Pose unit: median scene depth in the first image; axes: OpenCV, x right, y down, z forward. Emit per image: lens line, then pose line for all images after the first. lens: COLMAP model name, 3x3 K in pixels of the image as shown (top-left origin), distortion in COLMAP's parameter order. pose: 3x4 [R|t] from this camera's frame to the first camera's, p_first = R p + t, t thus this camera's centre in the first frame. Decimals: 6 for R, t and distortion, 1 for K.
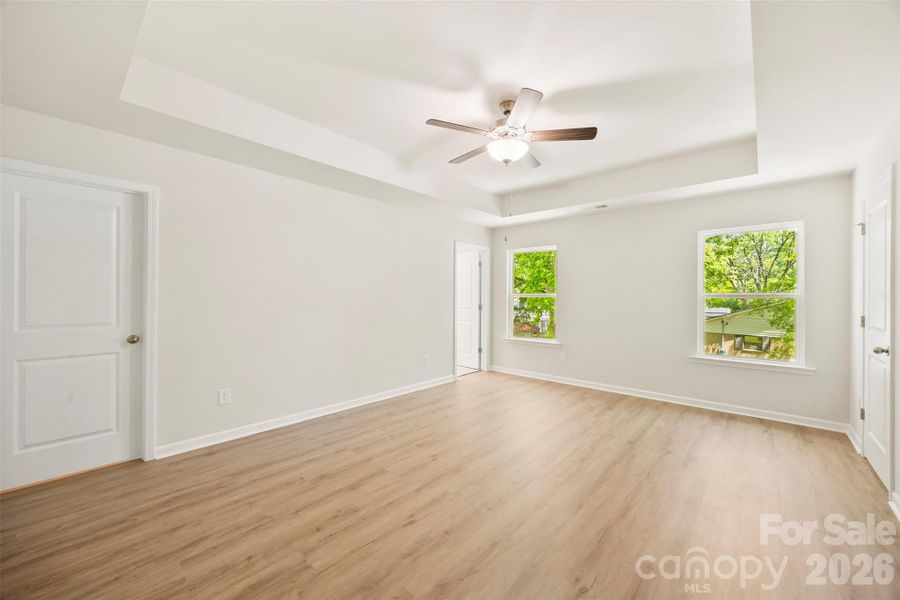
lens RADIAL K [[347.0, 0, 454.0], [0, 347.0, 298.5], [0, 0, 1]] dist [-0.003173, 0.000360]
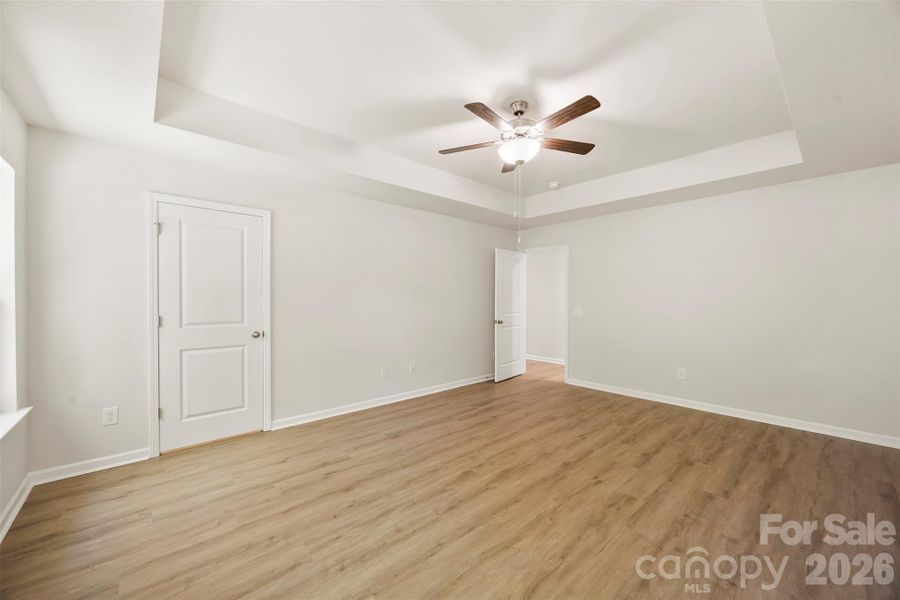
lens RADIAL K [[347.0, 0, 455.4], [0, 347.0, 302.1], [0, 0, 1]] dist [-0.003173, 0.000360]
pose [[-0.994879, -0.007461, 0.100797, 0.193575], [-0.005755, 0.999835, 0.017207, -0.010137], [-0.100909, 0.016539, -0.994758, 1.670080]]
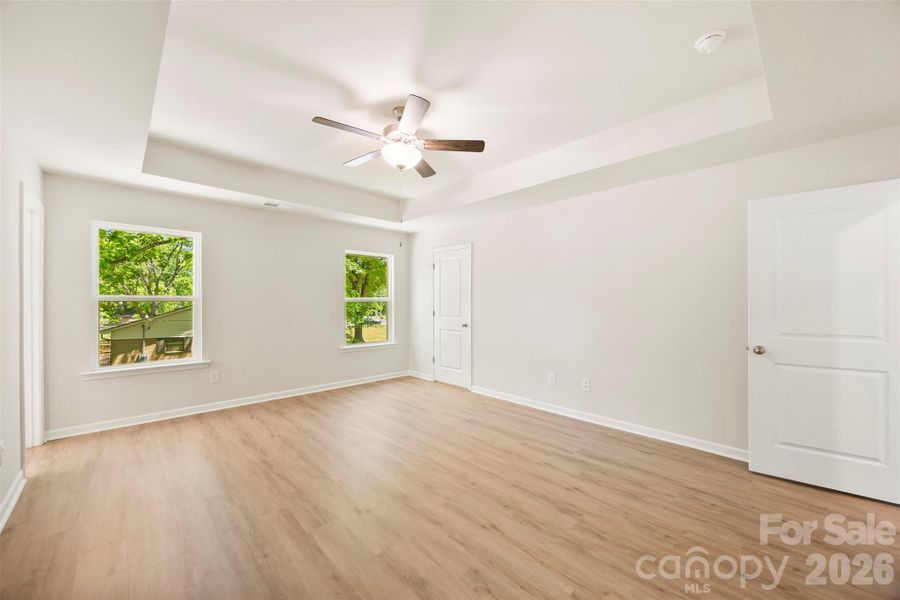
lens RADIAL K [[347.0, 0, 453.9], [0, 347.0, 303.2], [0, 0, 1]] dist [-0.003173, 0.000360]
pose [[0.070229, -0.011436, 0.997465, -0.702035], [0.004887, 0.999926, 0.011120, -0.010532], [-0.997519, 0.004093, 0.070280, 0.646936]]
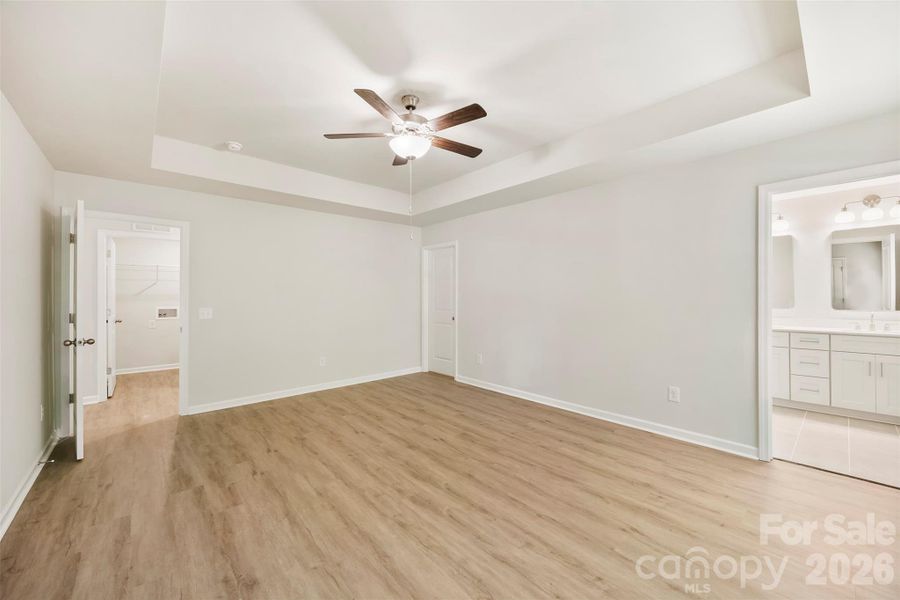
lens RADIAL K [[347.0, 0, 457.9], [0, 347.0, 299.8], [0, 0, 1]] dist [-0.003173, 0.000360]
pose [[-0.101058, 0.005774, -0.994864, 0.924888], [-0.001286, 0.999982, 0.005935, -0.003720], [0.994880, 0.001879, -0.101049, 1.025045]]
